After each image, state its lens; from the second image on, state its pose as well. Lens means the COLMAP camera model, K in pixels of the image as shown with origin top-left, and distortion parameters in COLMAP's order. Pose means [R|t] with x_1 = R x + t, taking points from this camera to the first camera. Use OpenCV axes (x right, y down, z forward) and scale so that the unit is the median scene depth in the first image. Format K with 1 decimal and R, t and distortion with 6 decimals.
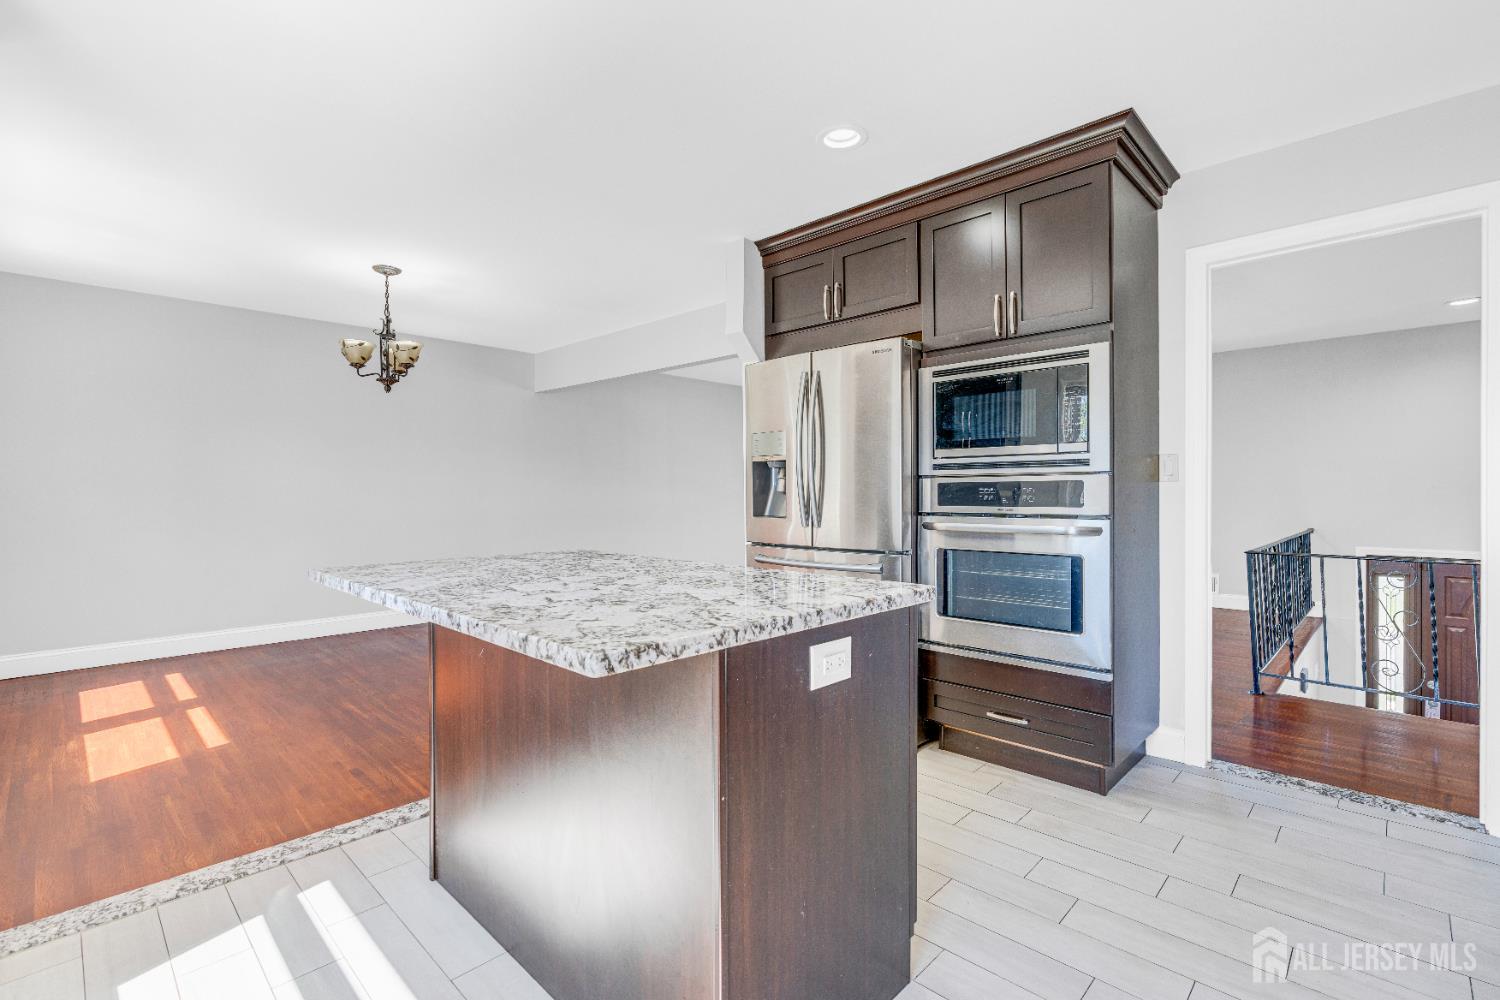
lens RADIAL K [[682.5, 0, 742.0], [0, 682.5, 499.6], [0, 0, 1]] dist [-0.001718, -0.000179]
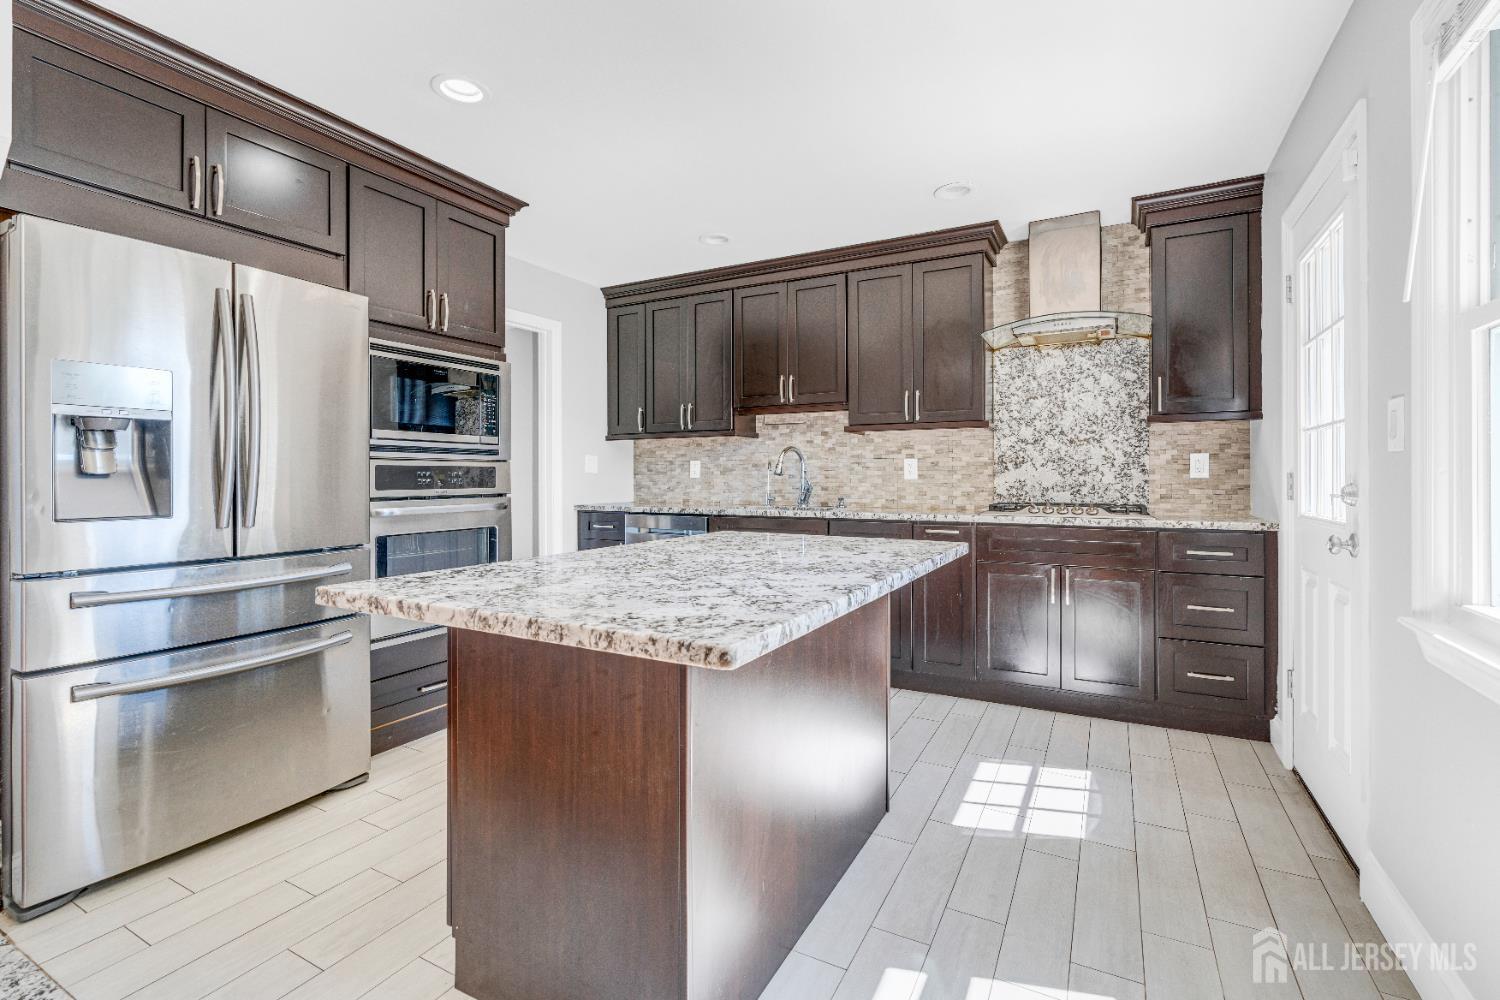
lens RADIAL K [[682.8, 0, 748.4], [0, 682.8, 480.6], [0, 0, 1]] dist [-0.002048, 0.000519]
pose [[-0.281658, -0.000487, 0.959515, -0.778864], [0.014290, 0.999887, 0.004702, -0.001040], [-0.959408, 0.015036, -0.281619, 0.824598]]
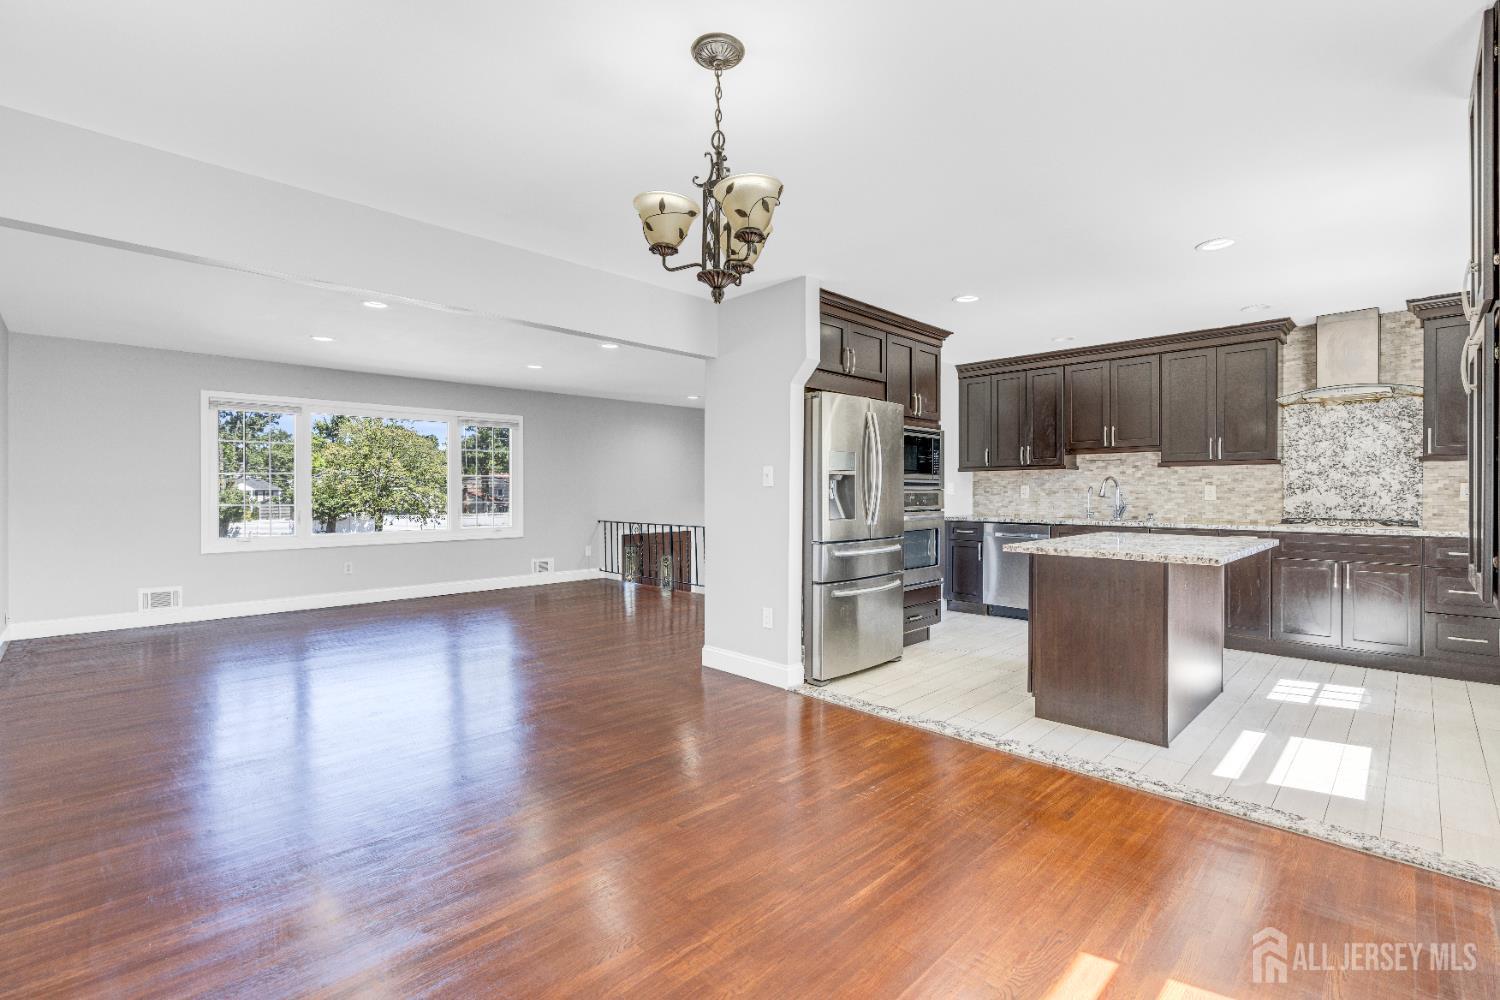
lens RADIAL K [[679.8, 0, 750.0], [0, 679.8, 500.0], [0, 0, 1]] dist [-0.000102, 0.001628]
pose [[0.001896, -0.007574, 0.999970, -1.492513], [0.013531, 0.999880, 0.007548, -0.027451], [-0.999907, 0.013516, 0.001999, 1.443762]]
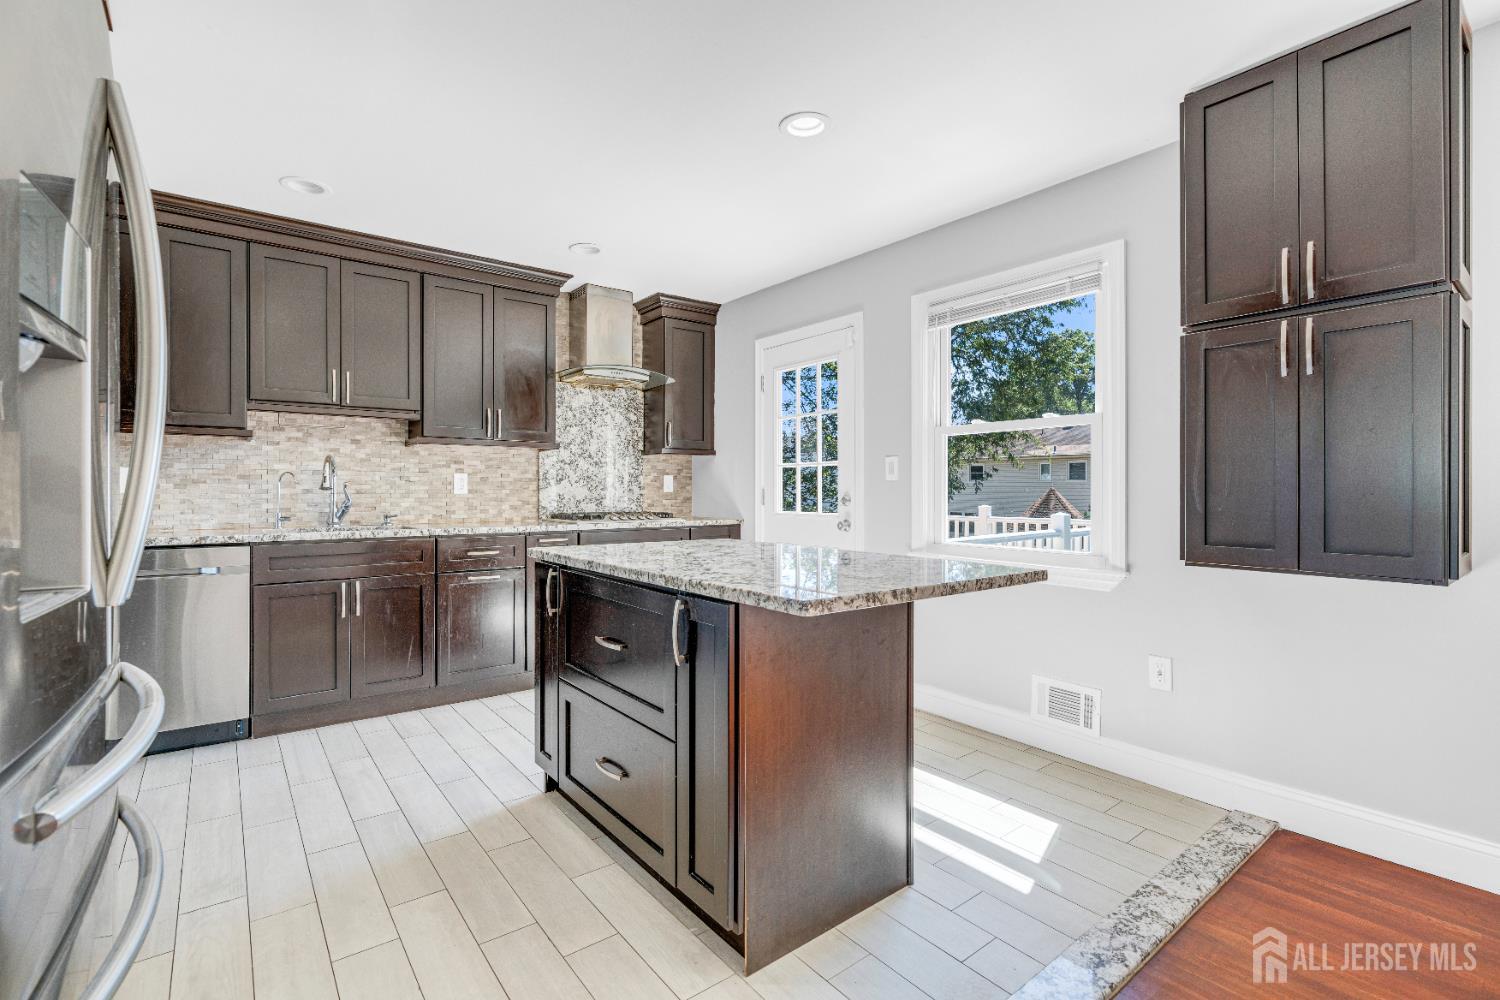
lens RADIAL K [[682.5, 0, 742.0], [0, 682.5, 499.6], [0, 0, 1]] dist [-0.001718, -0.000179]
pose [[-0.990037, 0.002427, 0.140786, -0.262519], [0.006128, 0.999647, 0.025861, -0.014807], [-0.140673, 0.026466, -0.989702, 1.473668]]
